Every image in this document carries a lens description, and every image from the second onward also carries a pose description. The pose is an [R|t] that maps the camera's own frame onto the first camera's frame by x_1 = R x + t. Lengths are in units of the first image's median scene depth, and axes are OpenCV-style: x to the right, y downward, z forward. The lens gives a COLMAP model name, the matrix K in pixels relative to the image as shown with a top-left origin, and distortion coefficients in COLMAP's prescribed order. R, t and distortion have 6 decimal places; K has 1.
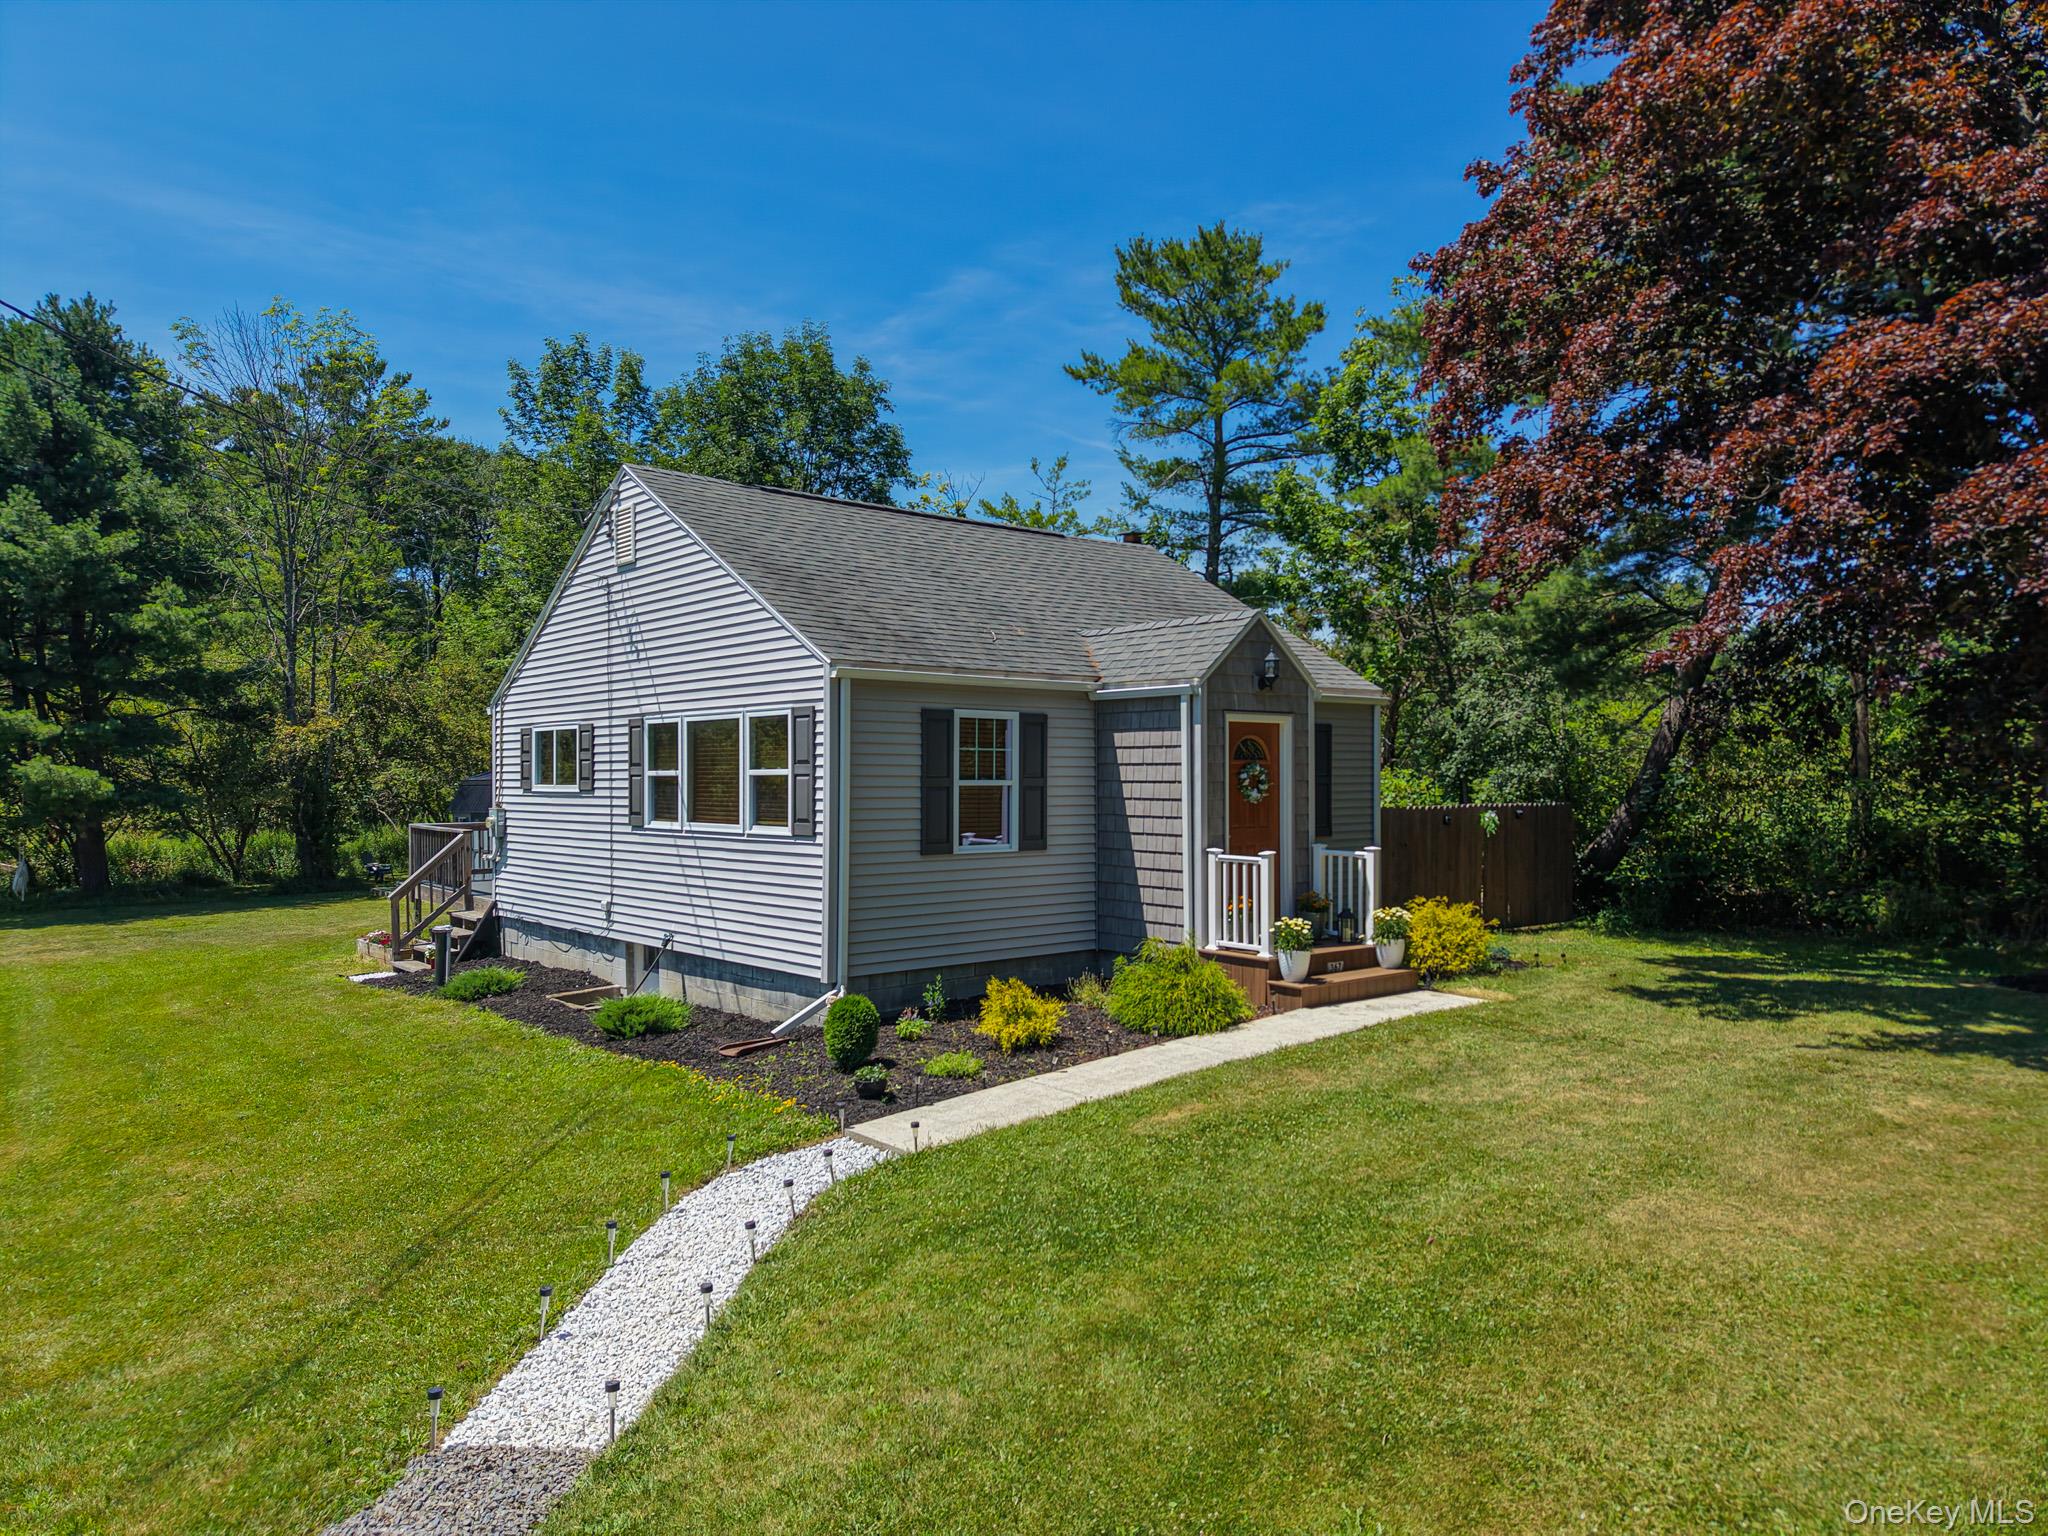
lens RADIAL K [[1359.5, 0, 1024.0], [0, 1359.5, 768.0], [0, 0, 1]] dist [0.081912, -0.000934]
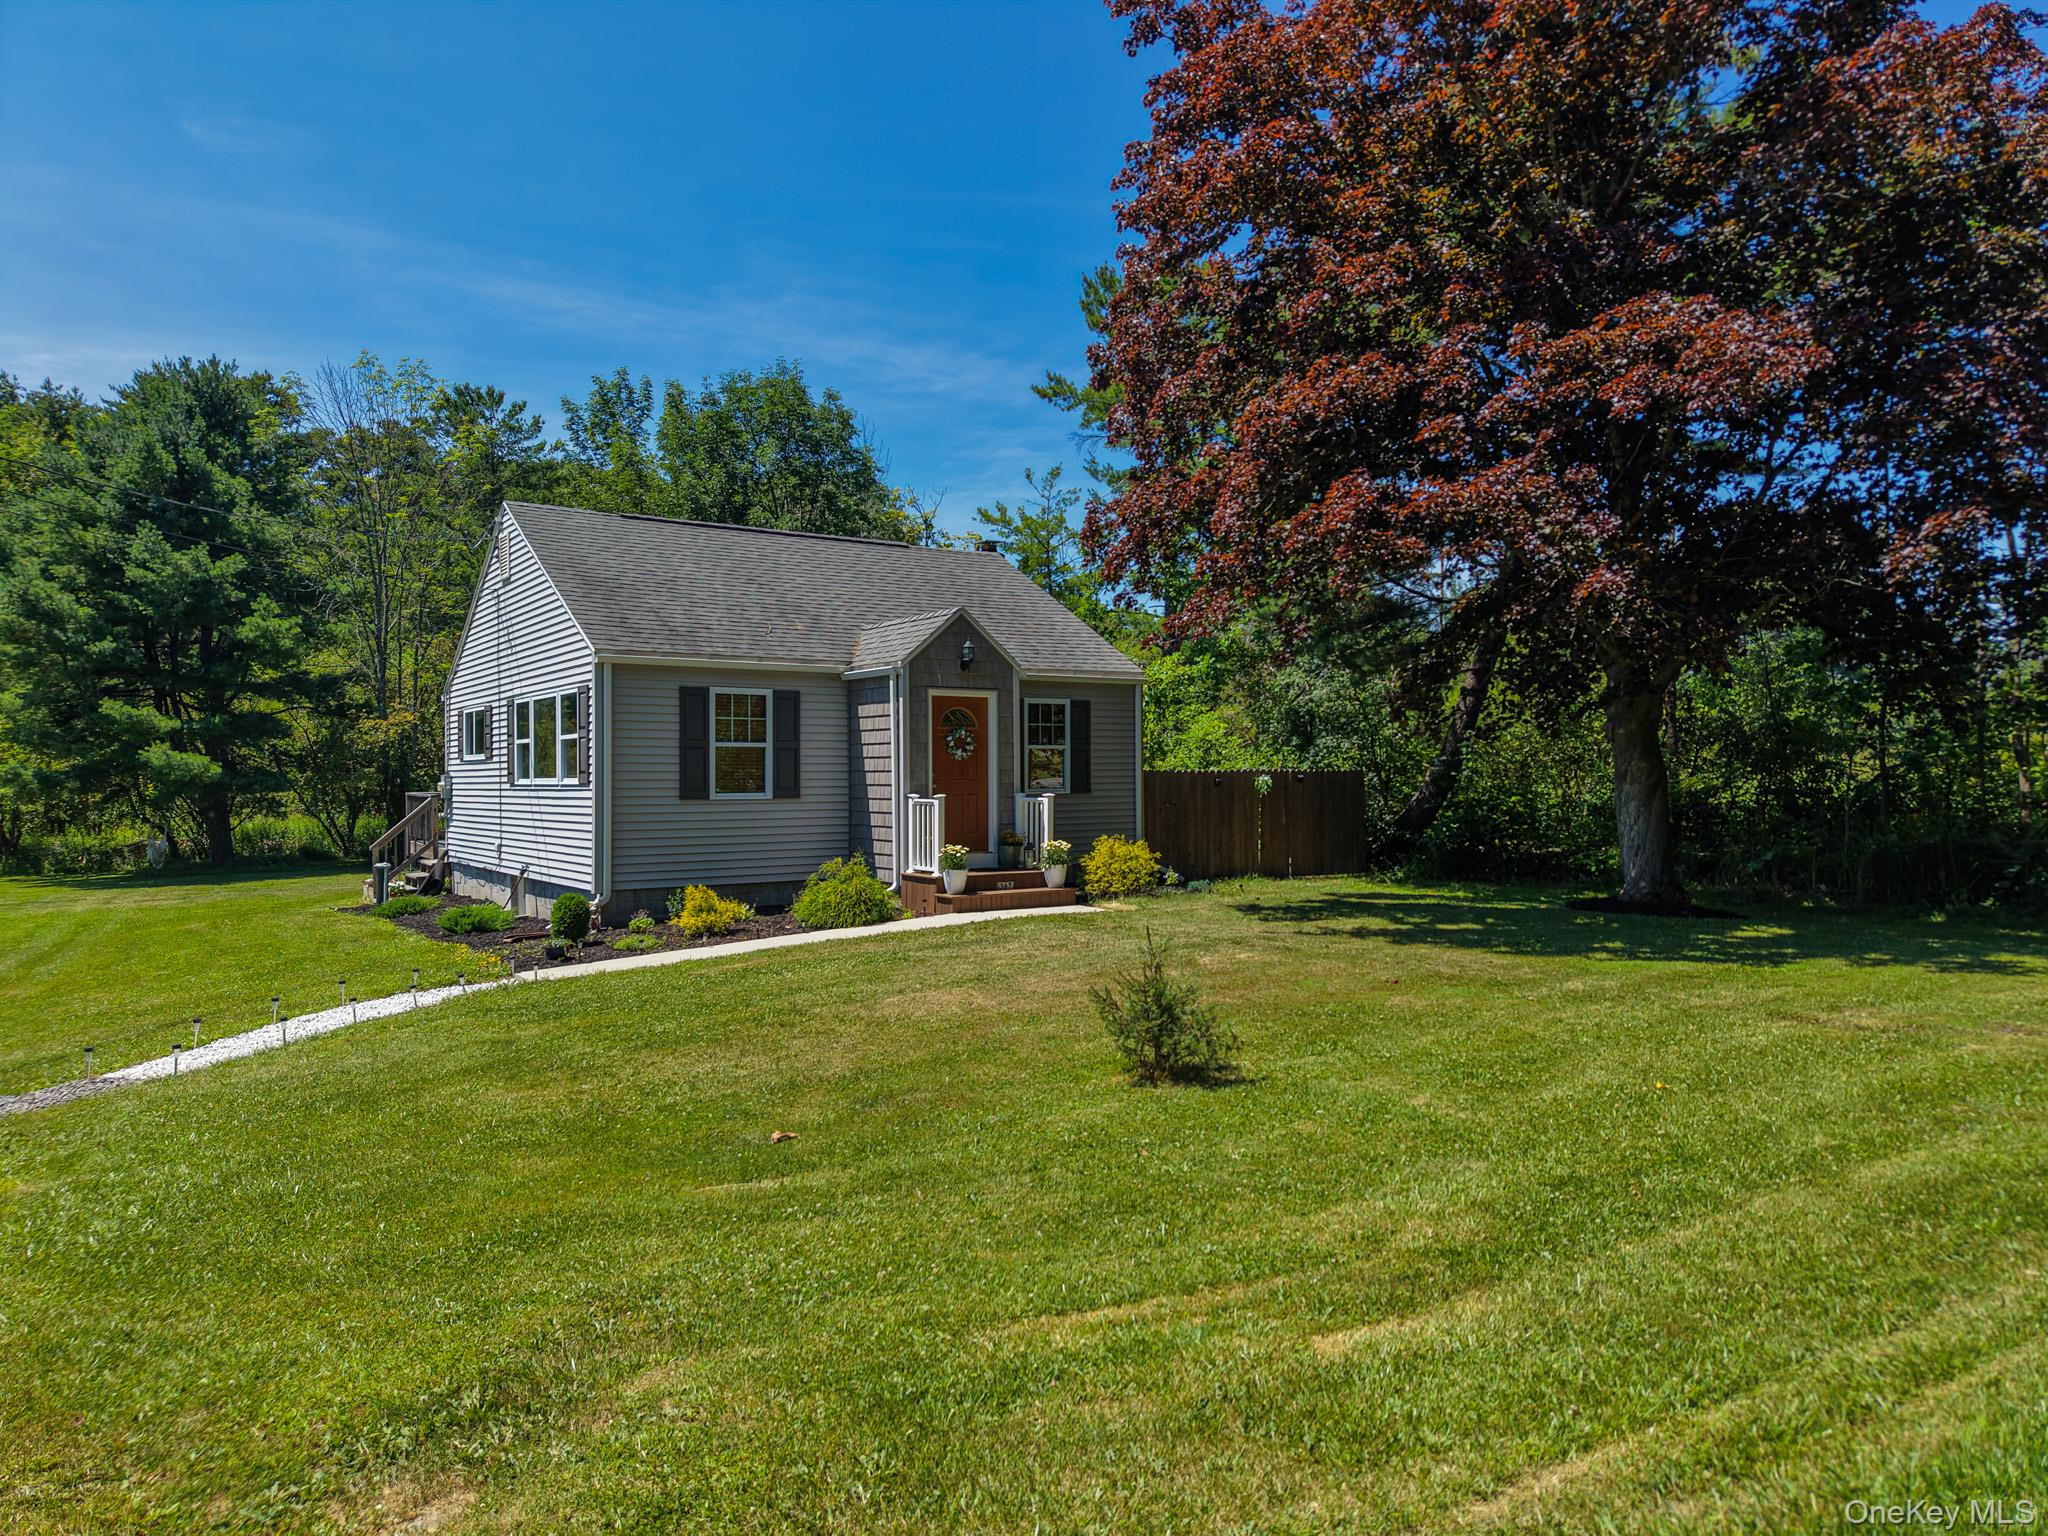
lens RADIAL K [[1359.5, 0, 1024.0], [0, 1359.5, 768.0], [0, 0, 1]] dist [0.081912, -0.000934]
pose [[0.994451, -0.005347, -0.105063, 0.272483], [0.005489, 0.999984, 0.001062, 0.024245], [0.105056, -0.001633, 0.994465, -0.189695]]
